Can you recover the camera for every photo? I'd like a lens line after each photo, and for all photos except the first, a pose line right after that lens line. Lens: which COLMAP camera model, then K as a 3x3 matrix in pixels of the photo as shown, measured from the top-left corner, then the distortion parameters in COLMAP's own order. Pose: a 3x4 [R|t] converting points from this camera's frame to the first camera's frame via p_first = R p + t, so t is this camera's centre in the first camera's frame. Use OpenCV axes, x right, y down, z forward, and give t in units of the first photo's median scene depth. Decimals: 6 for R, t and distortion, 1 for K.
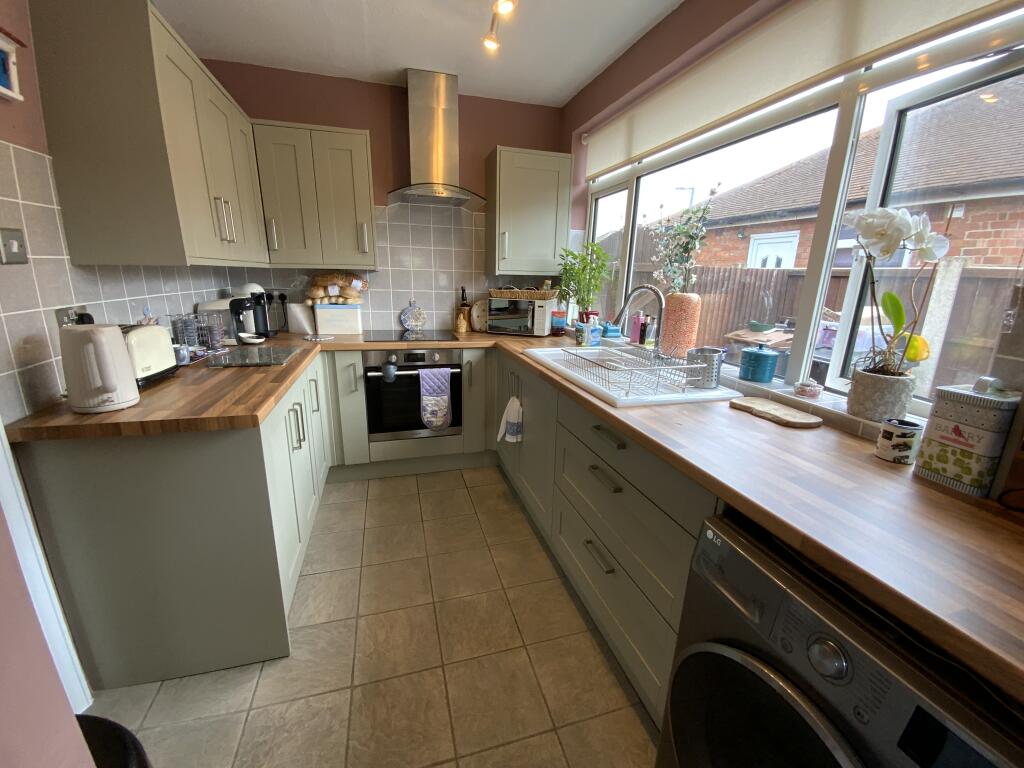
lens RADIAL K [[417.4, 0, 513.4], [0, 417.4, 383.4], [0, 0, 1]] dist [-0.001382, -0.005696]
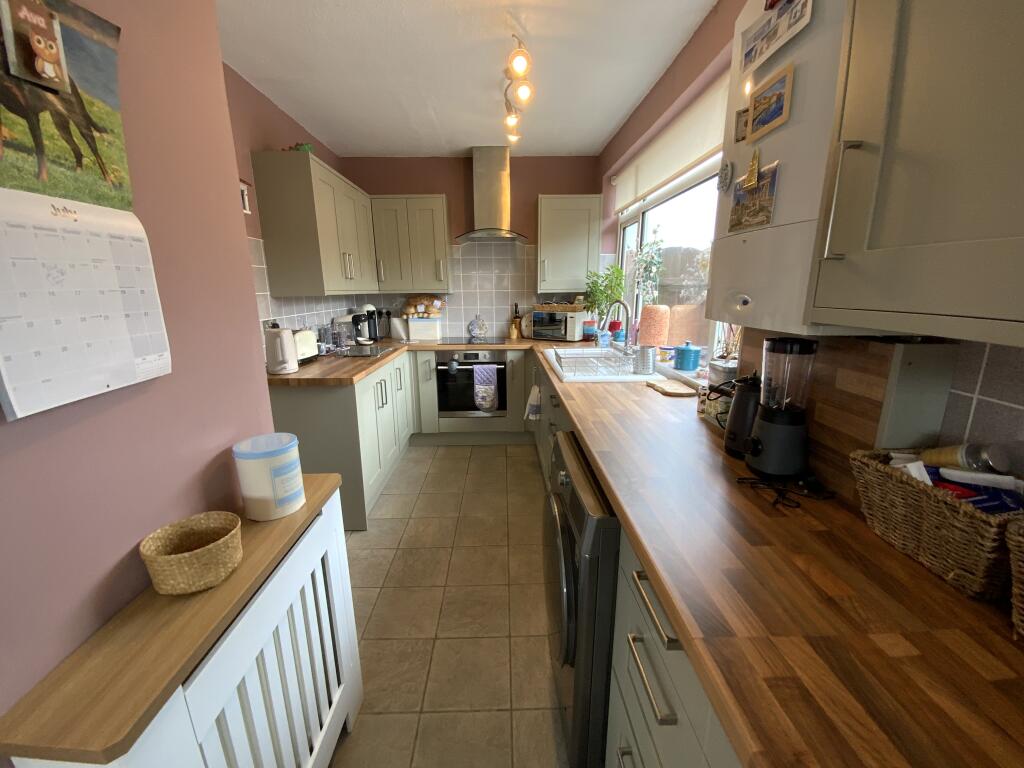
lens RADIAL K [[417.4, 0, 511.9], [0, 417.4, 386.6], [0, 0, 1]] dist [-0.001382, -0.005696]
pose [[0.963223, 0.029929, -0.267031, 0.253659], [-0.036872, 0.999099, -0.021025, 0.059508], [0.266162, 0.030097, 0.963458, -0.263808]]
